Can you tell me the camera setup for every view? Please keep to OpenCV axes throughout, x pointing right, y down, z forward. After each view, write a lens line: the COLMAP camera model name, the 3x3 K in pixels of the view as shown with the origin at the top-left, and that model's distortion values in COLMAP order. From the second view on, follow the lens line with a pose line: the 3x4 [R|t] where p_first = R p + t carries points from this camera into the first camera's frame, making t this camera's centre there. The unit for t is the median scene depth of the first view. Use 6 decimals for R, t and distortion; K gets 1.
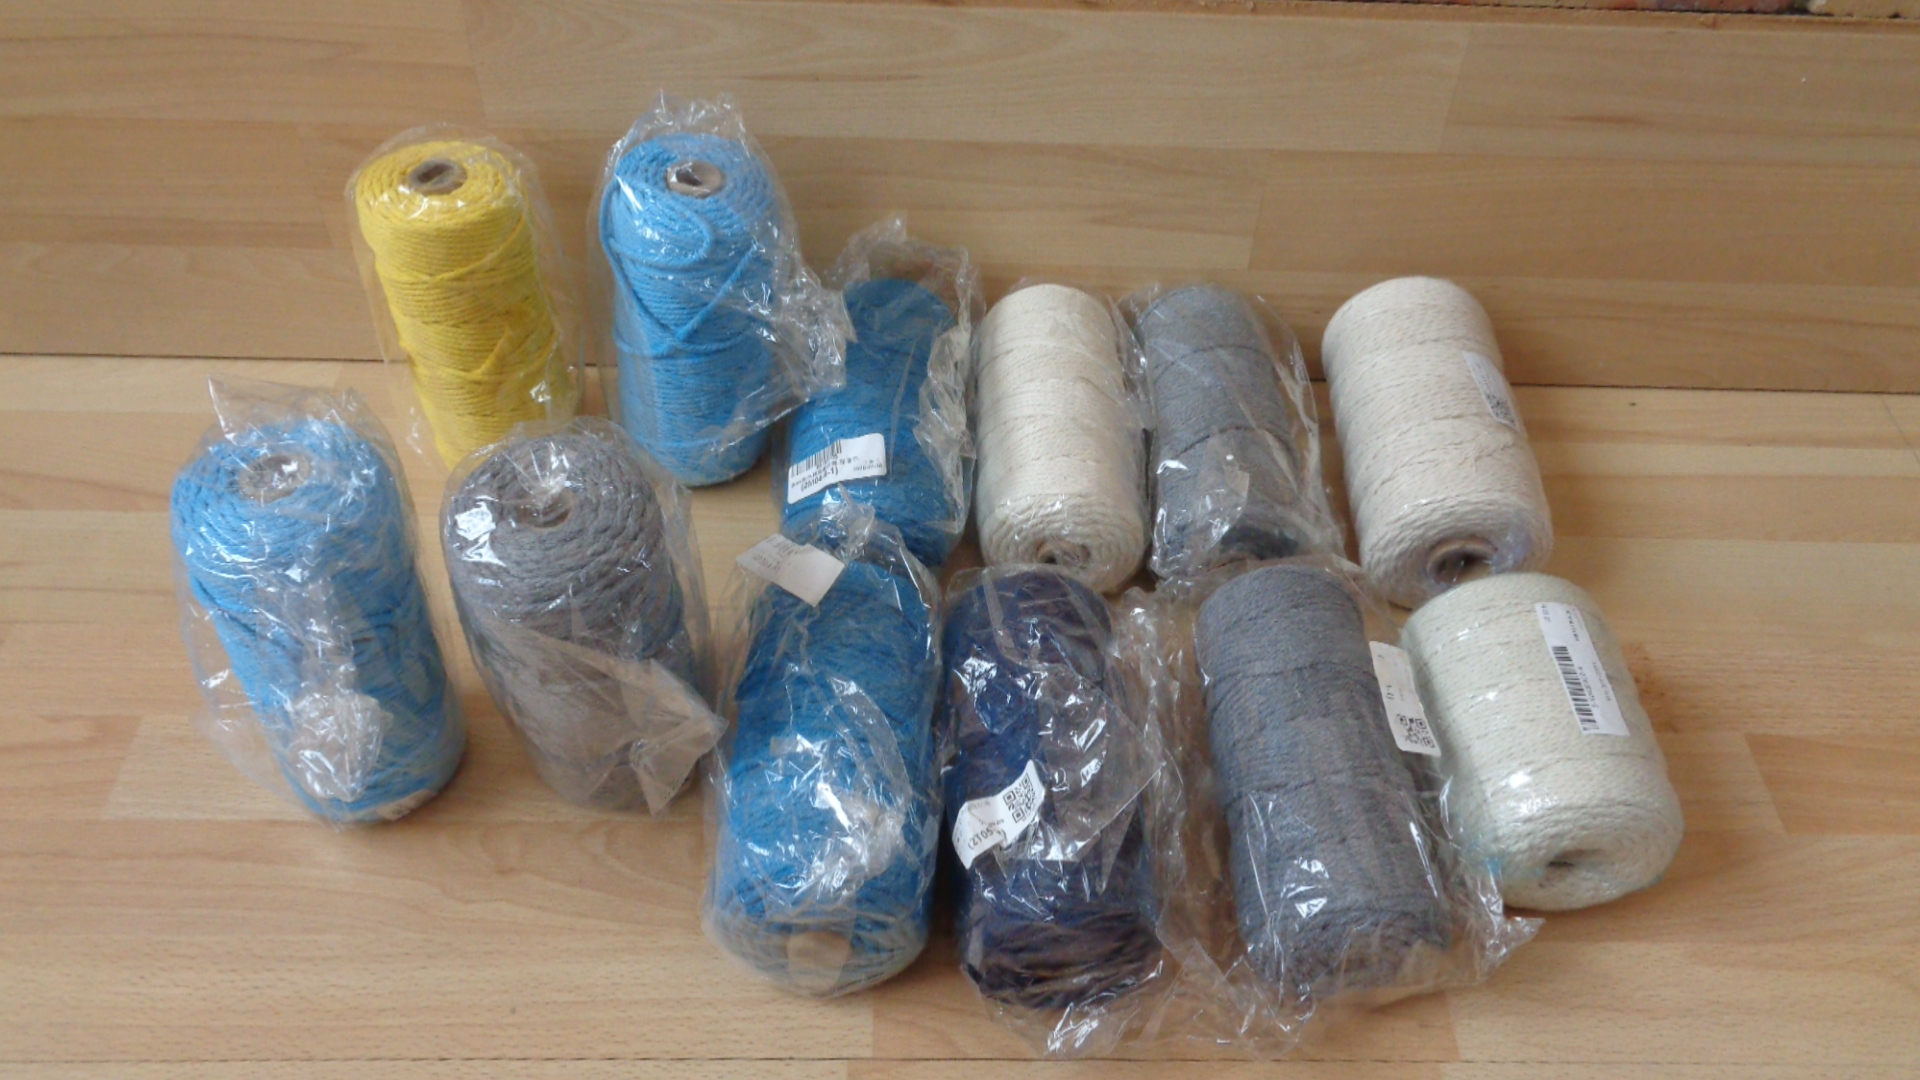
lens RADIAL K [[1459.8, 0, 965.2], [0, 1459.8, 538.1], [0, 0, 1]] dist [0.018359, 0.002582]
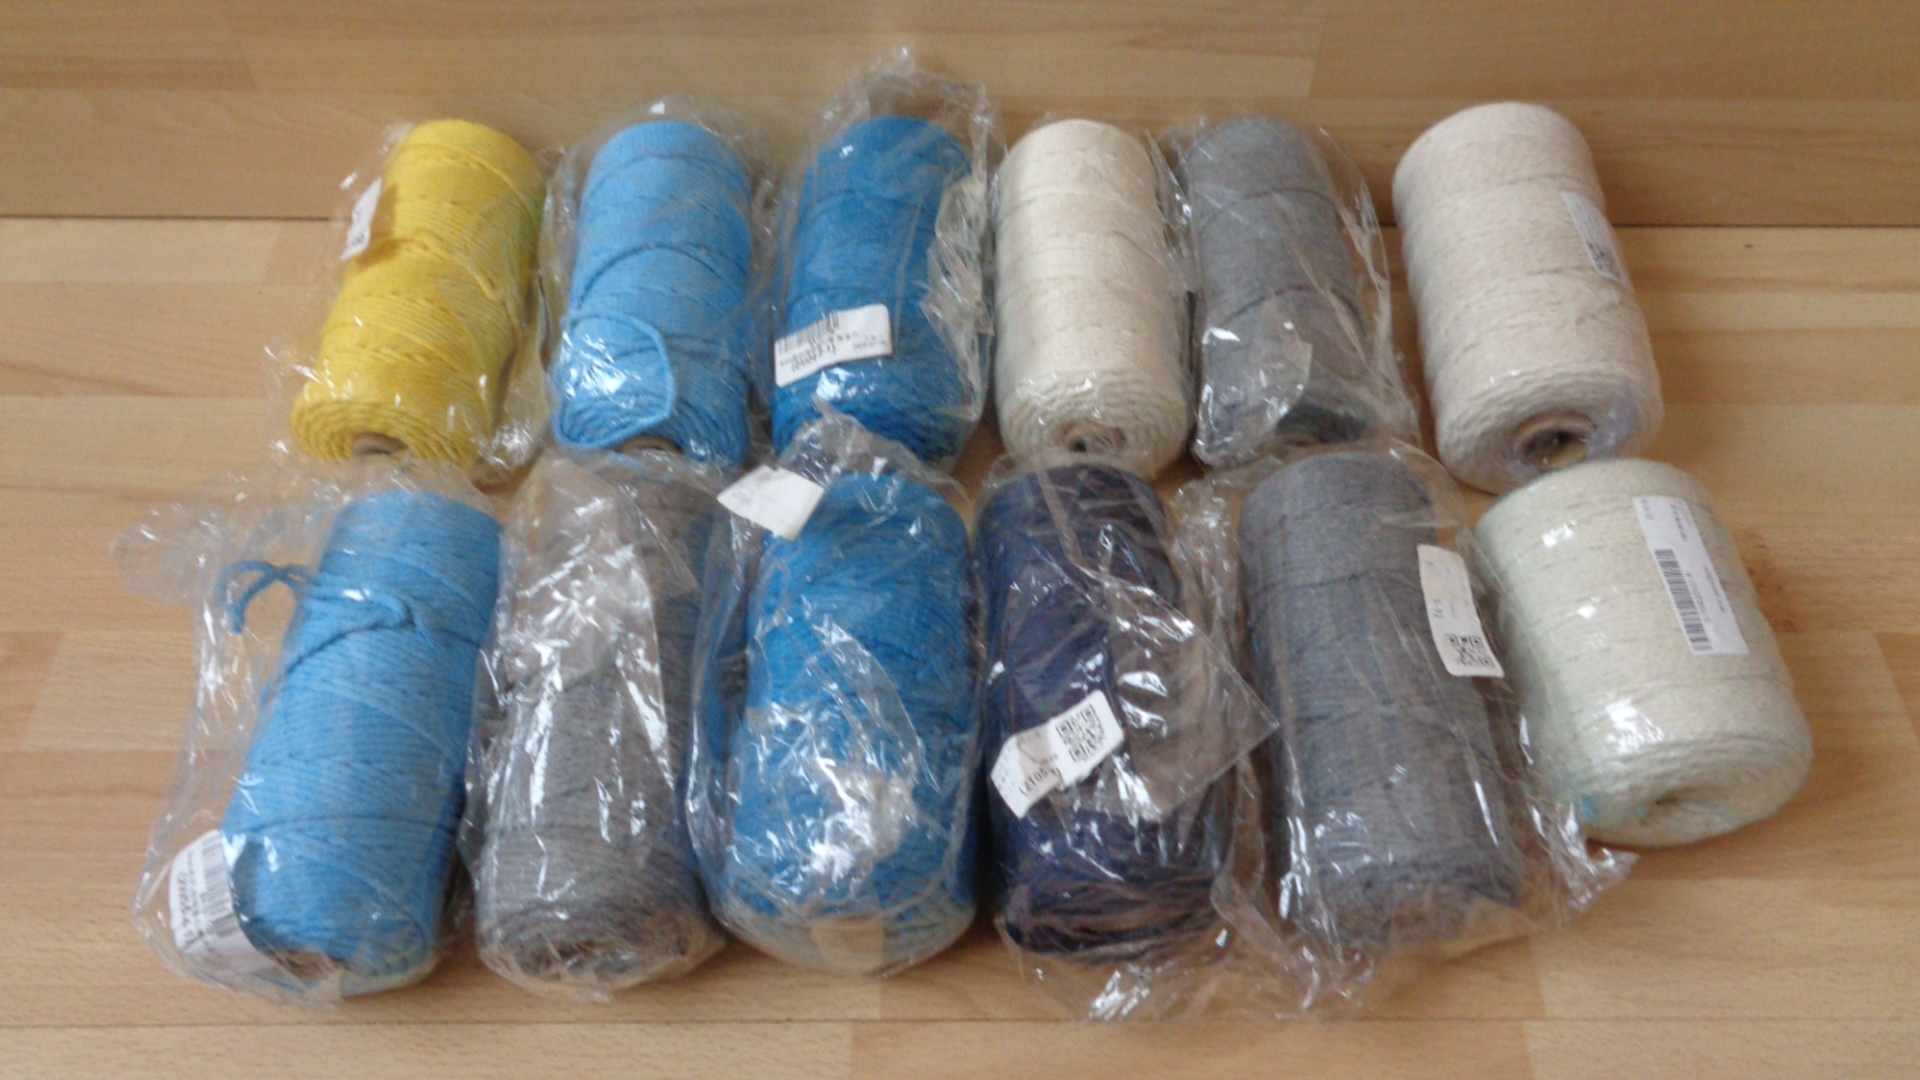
lens RADIAL K [[1459.8, 0, 972.5], [0, 1459.8, 522.3], [0, 0, 1]] dist [0.018359, 0.002582]
pose [[0.999701, -0.010301, -0.022194, 0.012856], [0.012628, 0.994135, 0.107403, -0.033643], [0.020957, -0.107651, 0.993968, 0.124182]]
